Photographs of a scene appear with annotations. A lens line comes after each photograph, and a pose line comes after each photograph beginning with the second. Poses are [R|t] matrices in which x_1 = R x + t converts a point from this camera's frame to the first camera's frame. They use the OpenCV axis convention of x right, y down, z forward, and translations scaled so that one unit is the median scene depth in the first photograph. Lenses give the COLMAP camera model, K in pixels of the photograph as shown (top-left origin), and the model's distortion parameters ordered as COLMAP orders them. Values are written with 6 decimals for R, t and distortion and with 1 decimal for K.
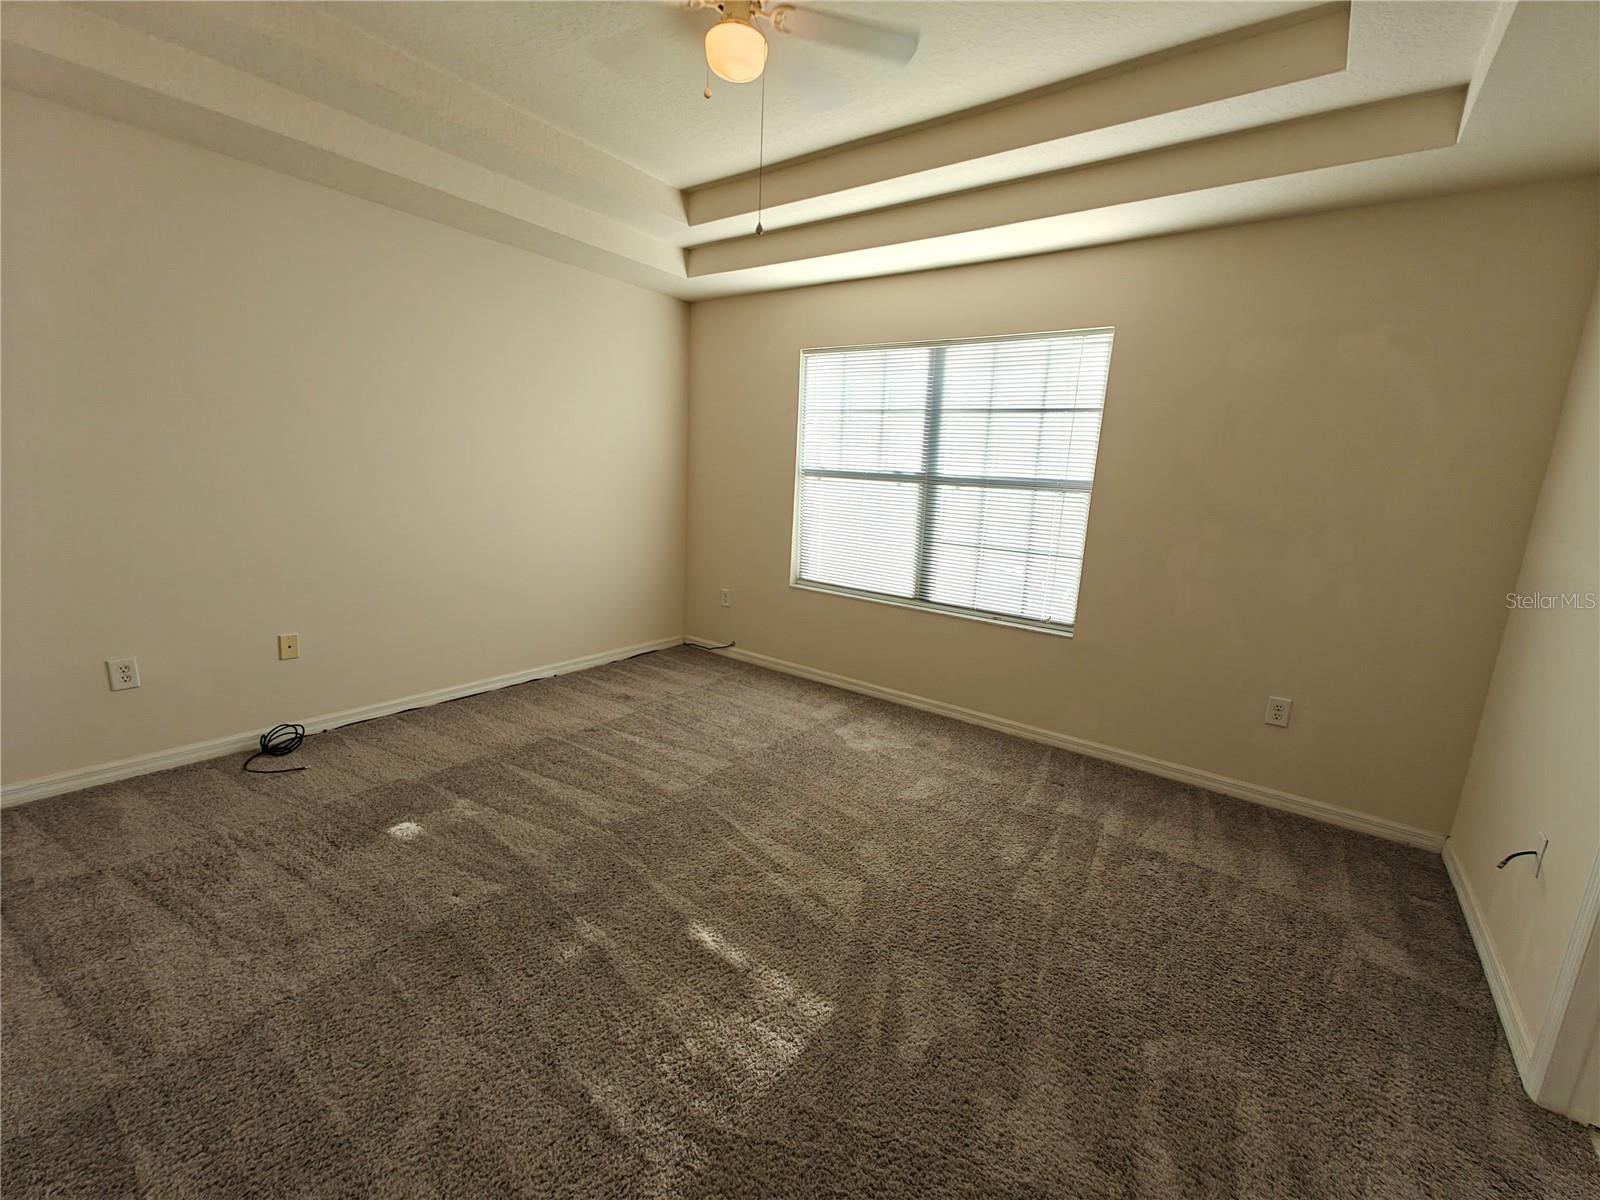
lens RADIAL K [[664.0, 0, 807.7], [0, 664.0, 607.9], [0, 0, 1]] dist [0.014424, -0.004999]
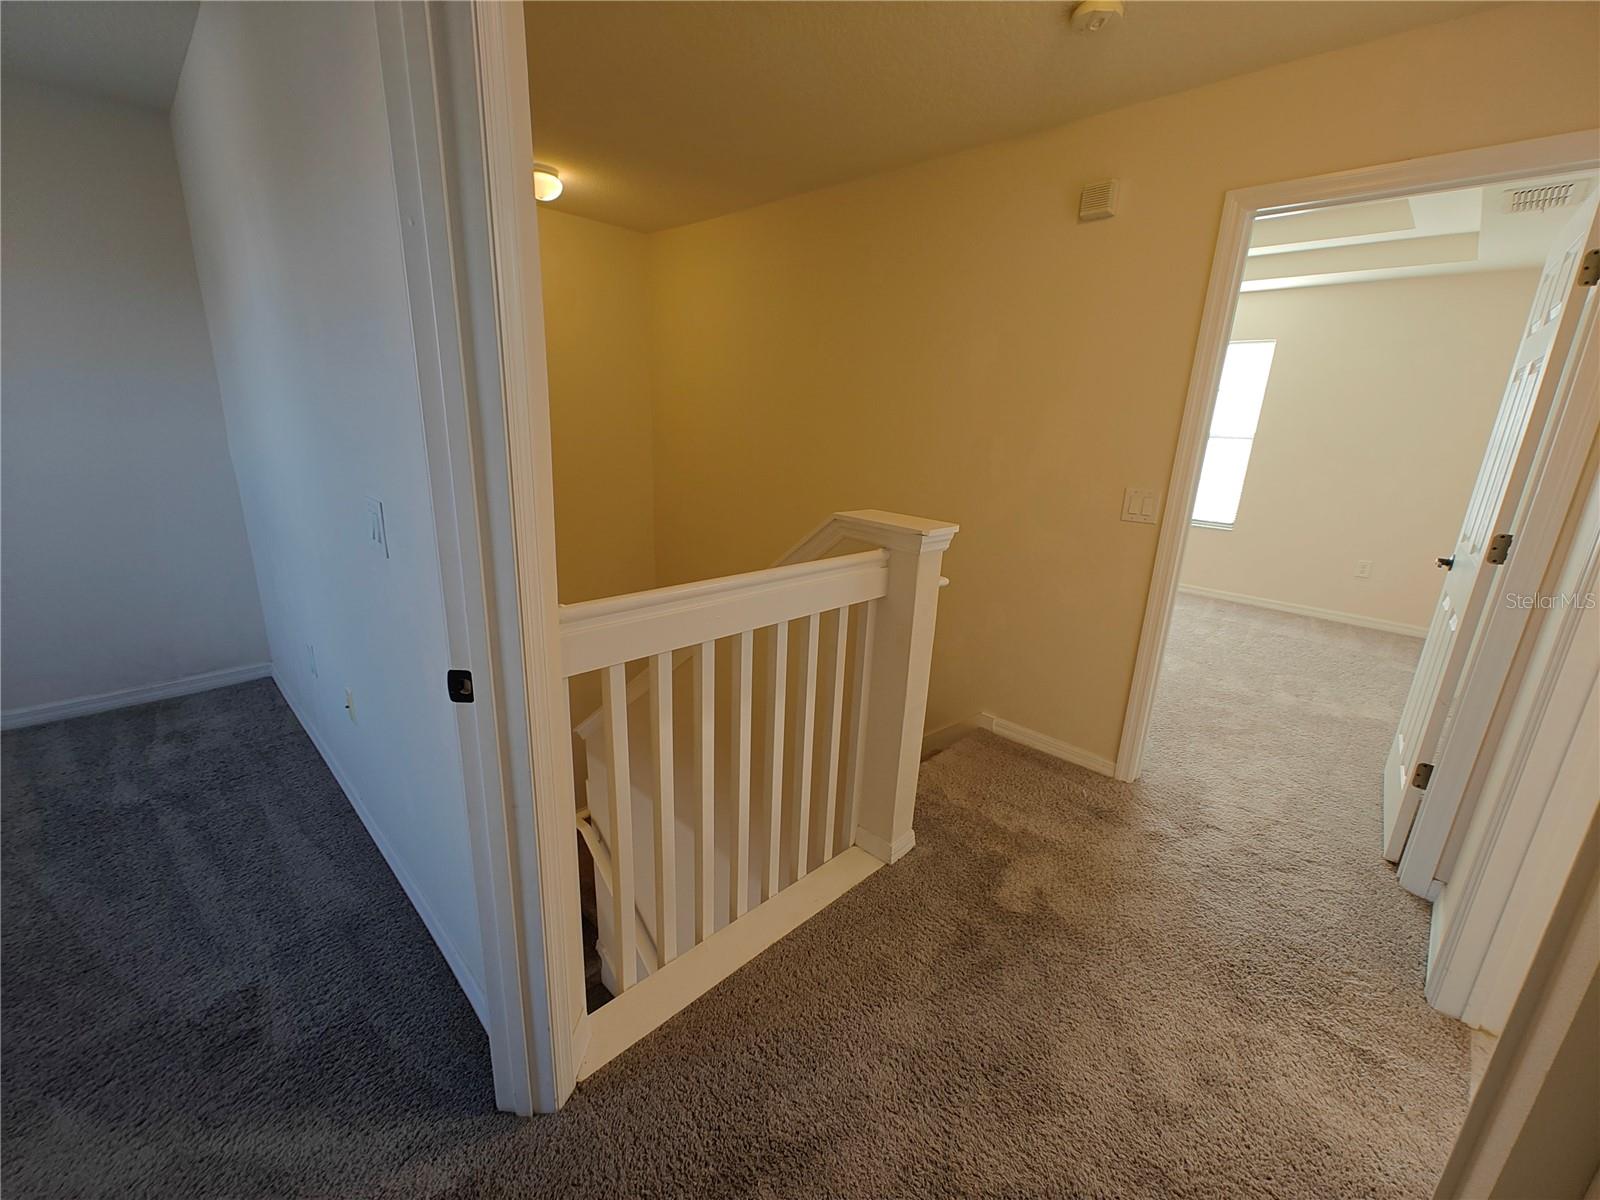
lens RADIAL K [[664.0, 0, 807.7], [0, 664.0, 607.9], [0, 0, 1]] dist [0.014424, -0.004999]
pose [[0.991556, 0.027713, -0.126685, -0.423665], [-0.018852, 0.997325, 0.070621, 0.140333], [0.128303, -0.067636, 0.989426, -0.768879]]
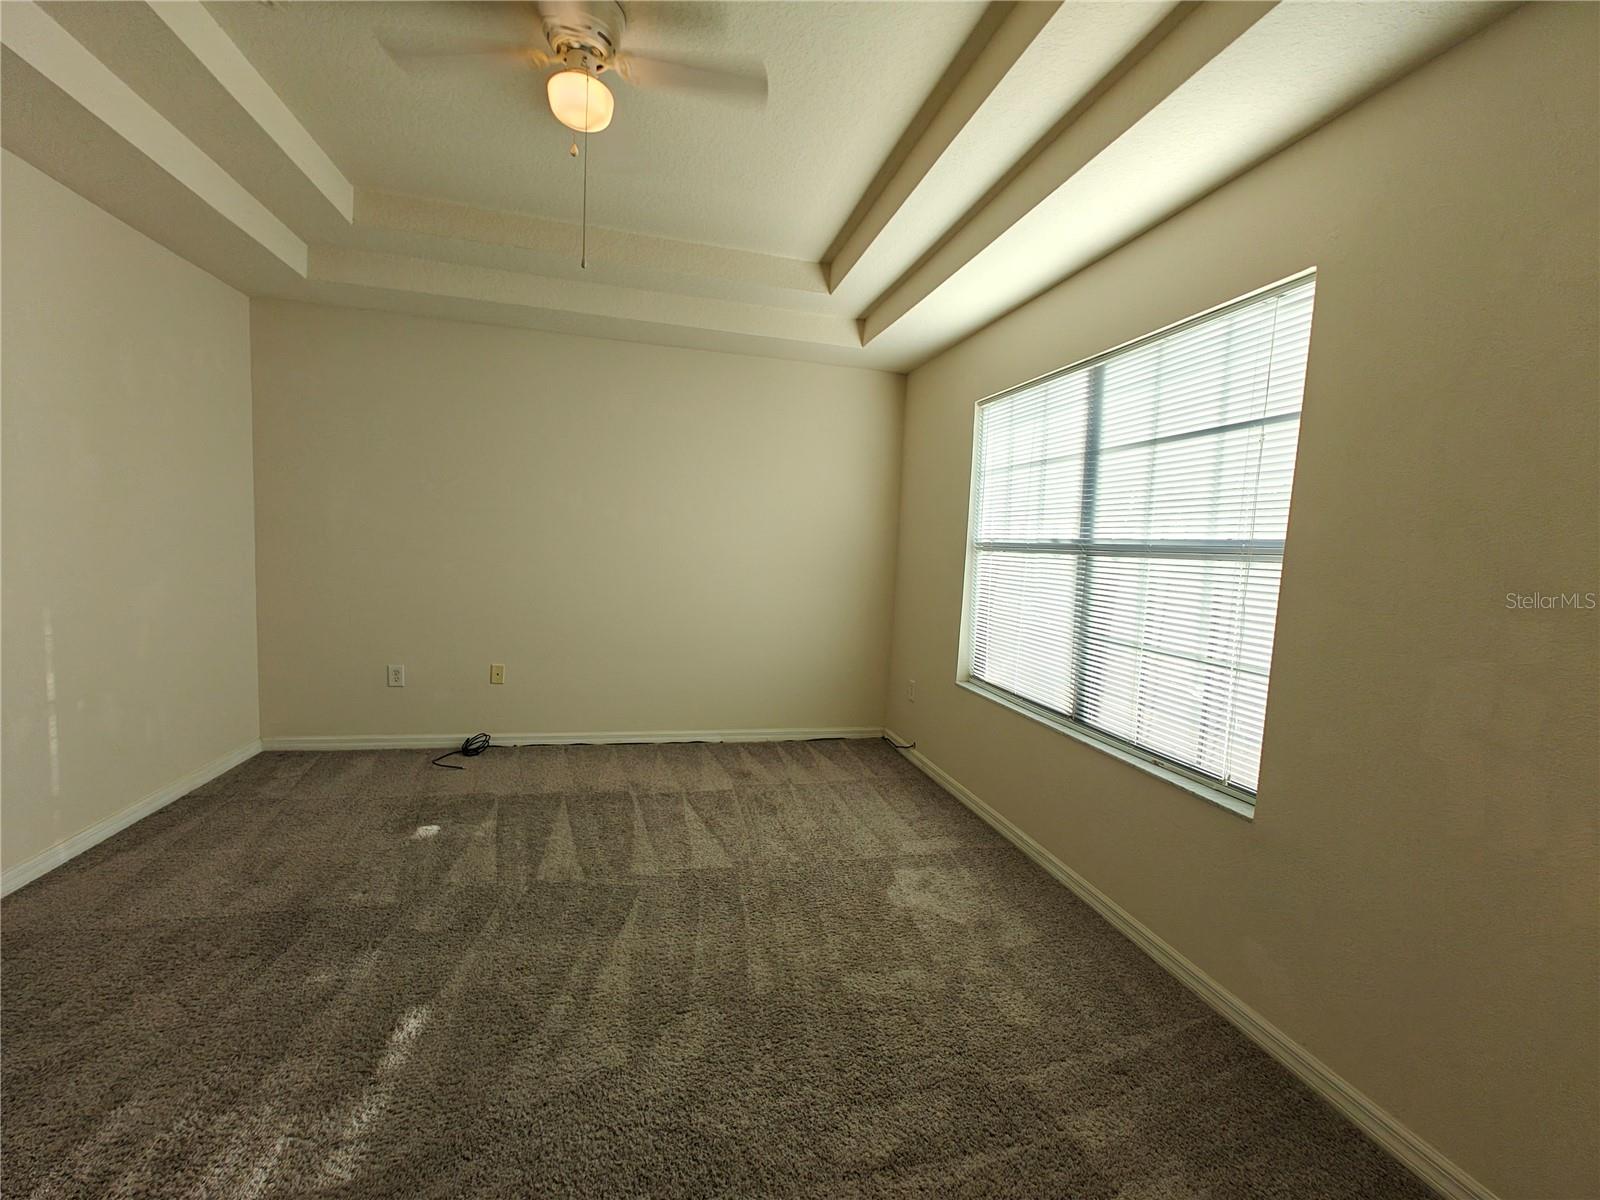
lens RADIAL K [[664.0, 0, 807.7], [0, 664.0, 607.9], [0, 0, 1]] dist [0.014424, -0.004999]
pose [[0.771584, 0.043707, -0.634624, 0.457945], [-0.139872, 0.984878, -0.102230, -0.019612], [0.620560, 0.167645, 0.766029, 0.320578]]
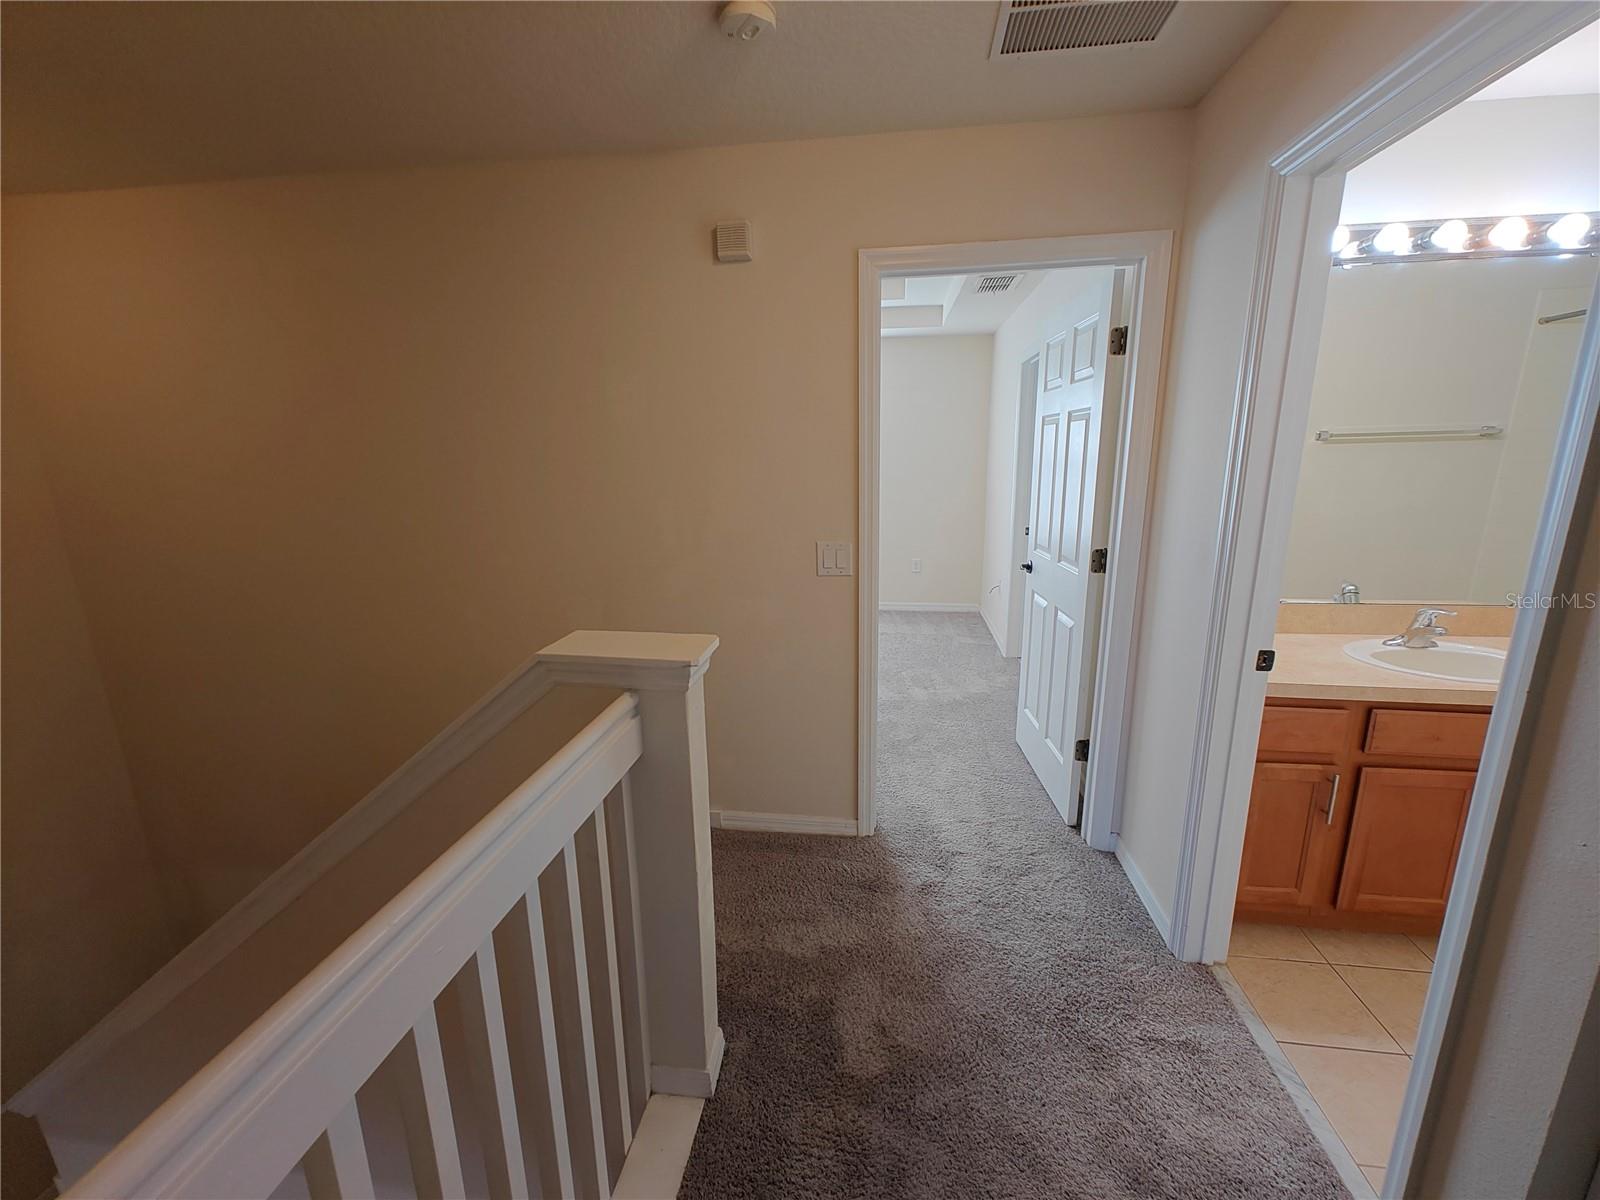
lens RADIAL K [[653.4, 0, 802.1], [0, 653.4, 609.5], [0, 0, 1]] dist [0.001631, 0.000087]
pose [[0.871572, -0.174707, 0.458083, -0.513992], [0.157352, 0.984604, 0.076129, 0.066308], [-0.464330, 0.005729, 0.885644, -0.587761]]
